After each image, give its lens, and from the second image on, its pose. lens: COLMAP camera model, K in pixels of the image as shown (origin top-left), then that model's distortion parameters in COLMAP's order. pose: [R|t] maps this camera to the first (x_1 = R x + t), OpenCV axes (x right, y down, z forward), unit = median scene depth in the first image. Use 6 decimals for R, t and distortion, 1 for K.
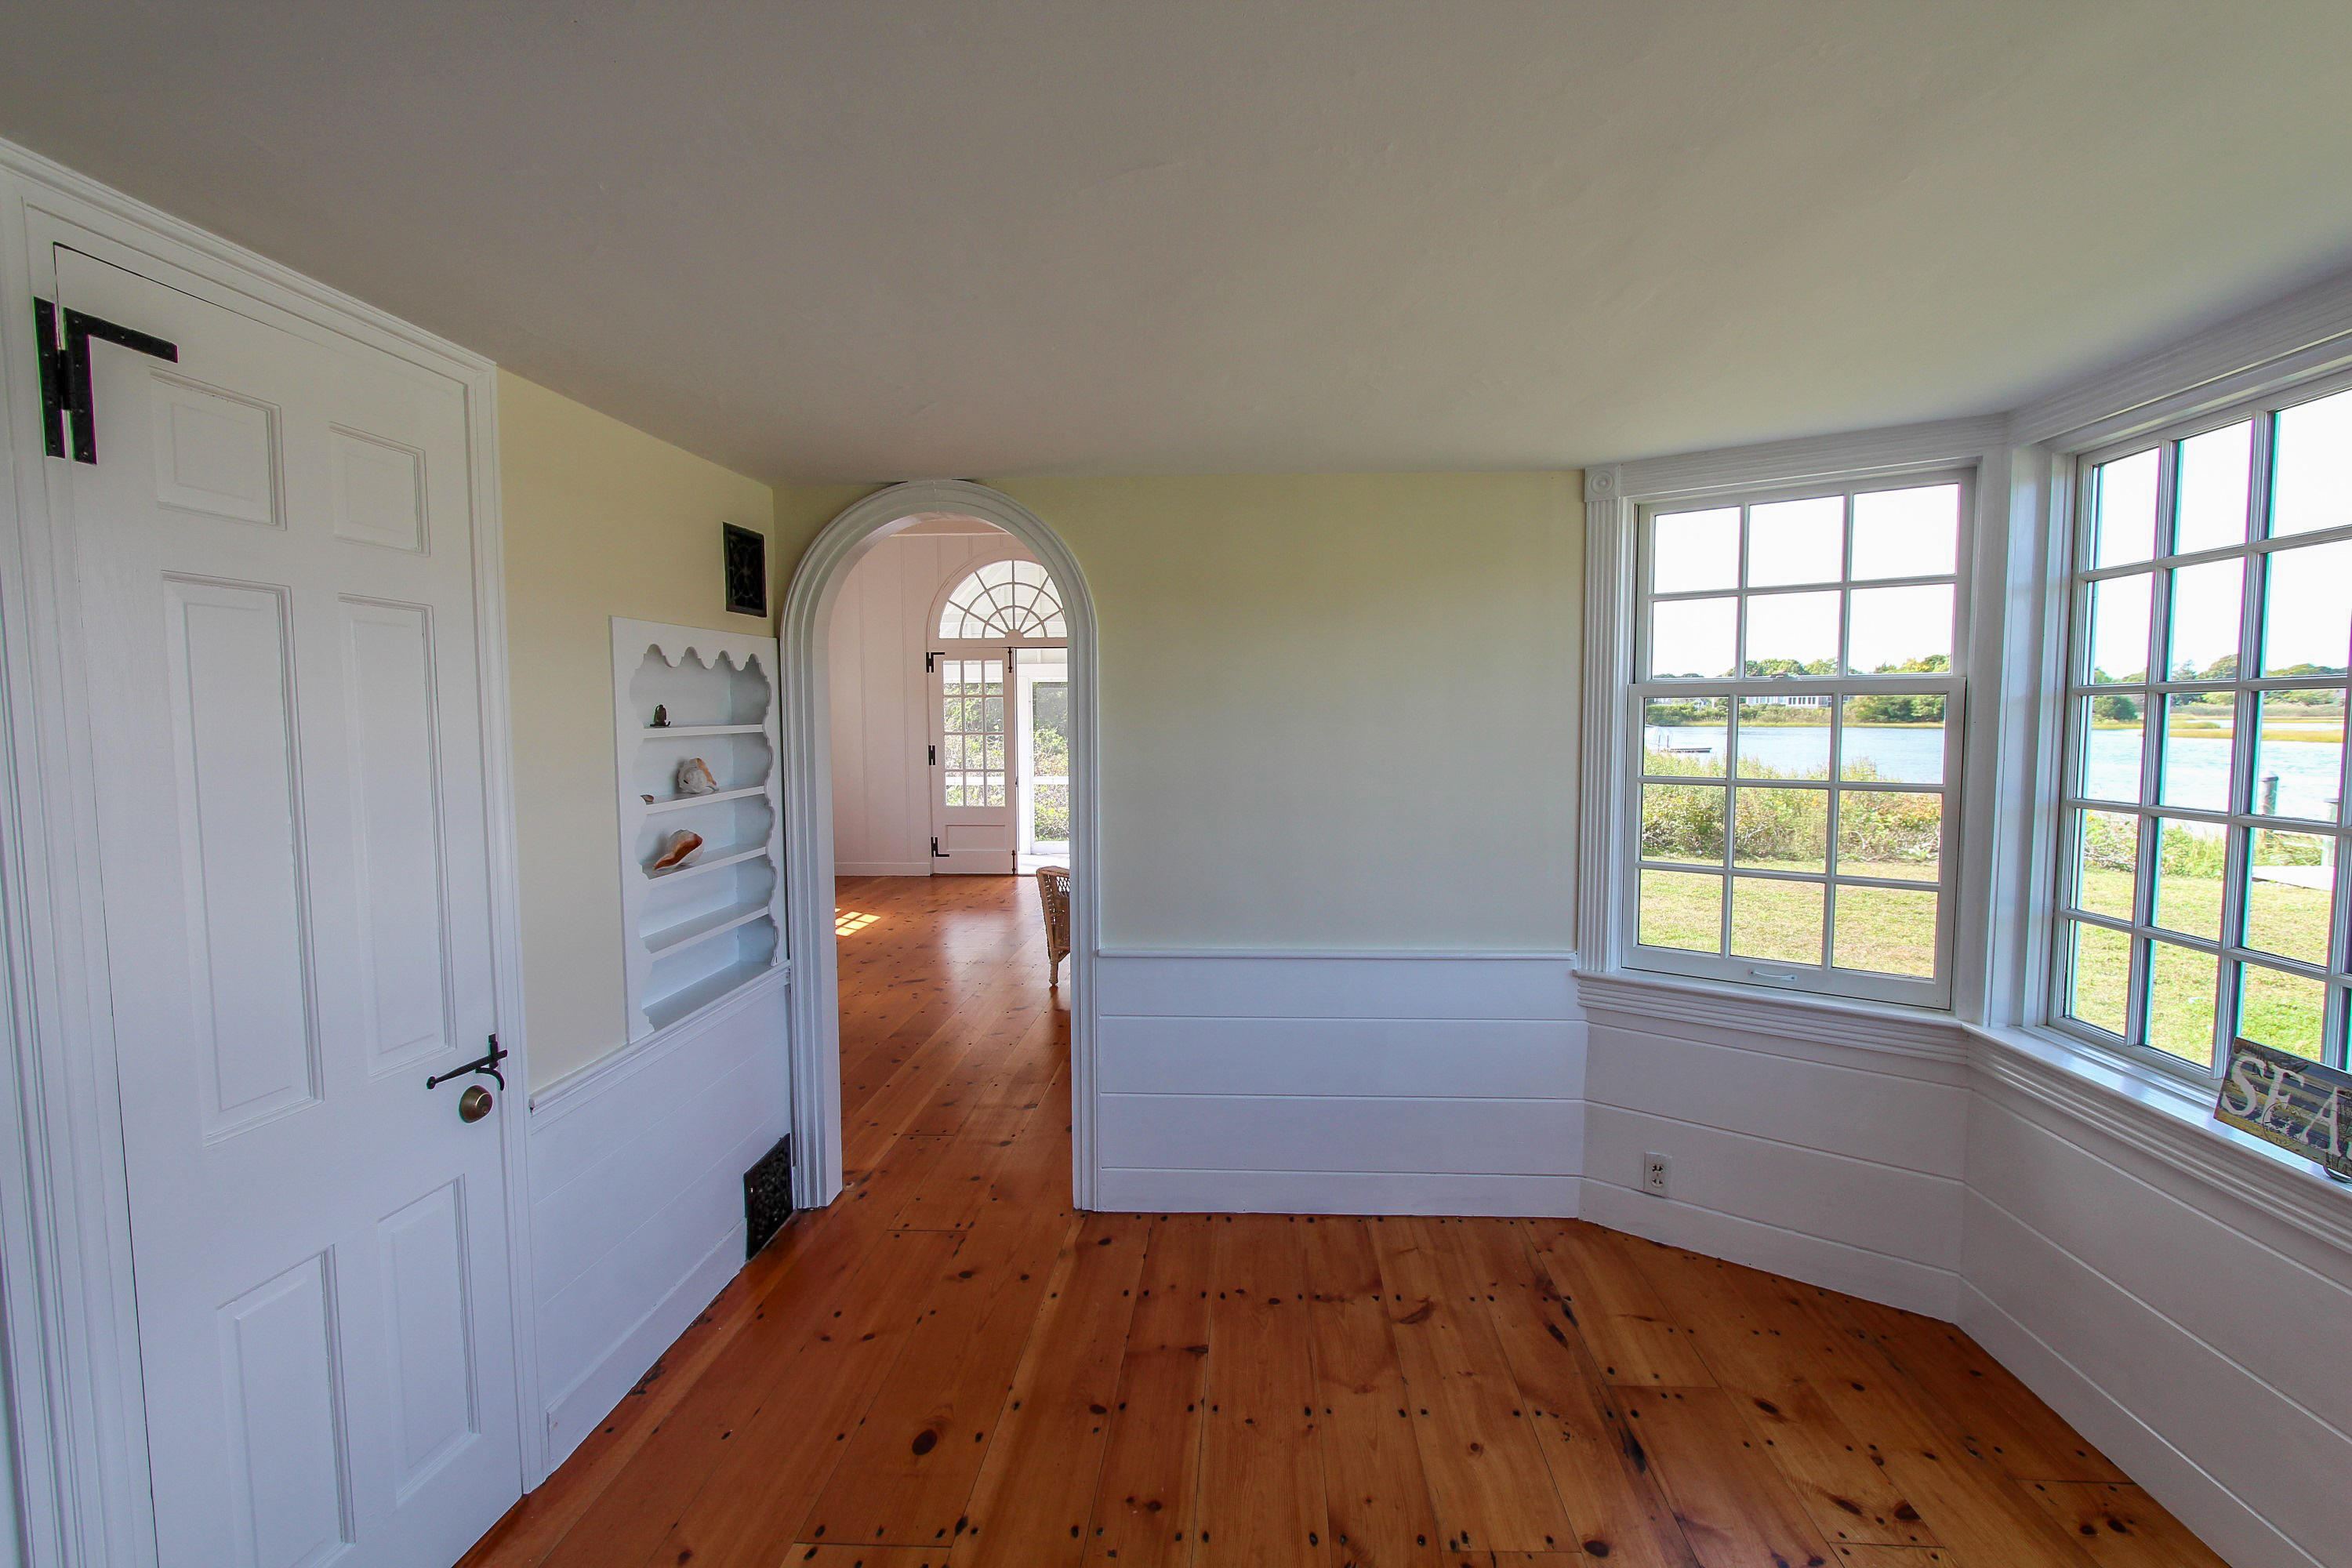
lens RADIAL K [[1106.9, 0, 1179.8], [0, 1106.9, 796.6], [0, 0, 1]] dist [-0.010684, -0.000052]
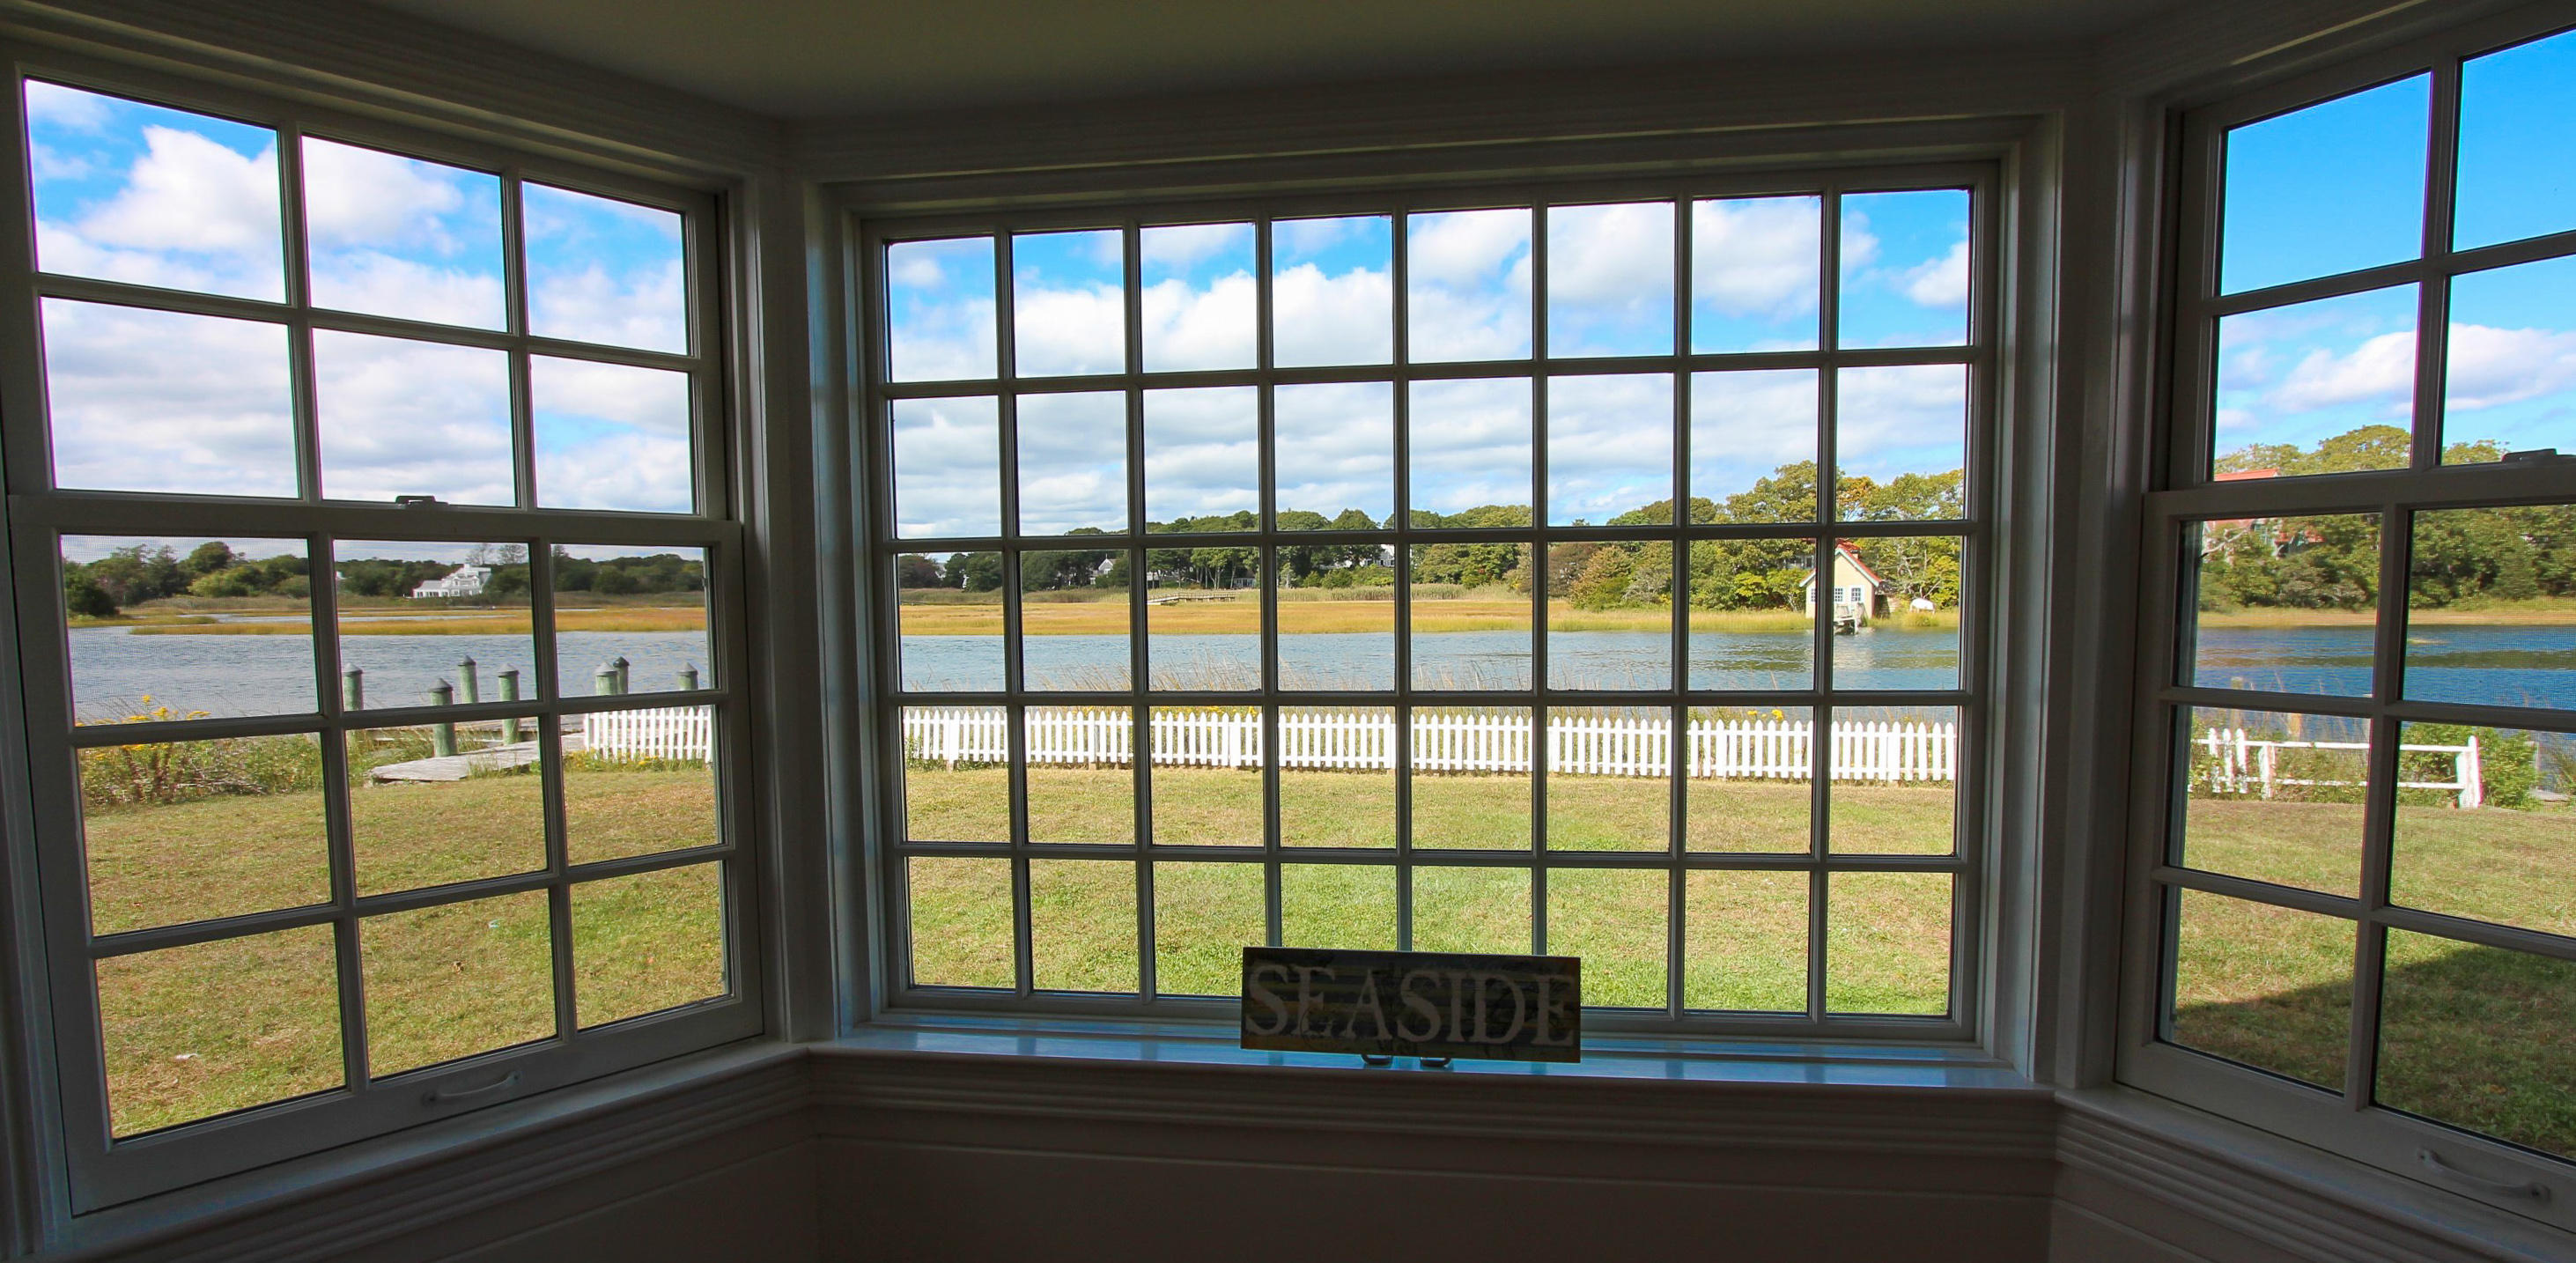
lens RADIAL K [[1232.9, 0, 1288.3], [0, 1232.9, 673.7], [0, 0, 1]] dist [-0.017349, -0.000078]
pose [[0.057839, -0.077494, 0.995314, 0.011626], [0.083184, 0.993890, 0.072549, -0.061686], [-0.994854, 0.078598, 0.063932, 0.850357]]
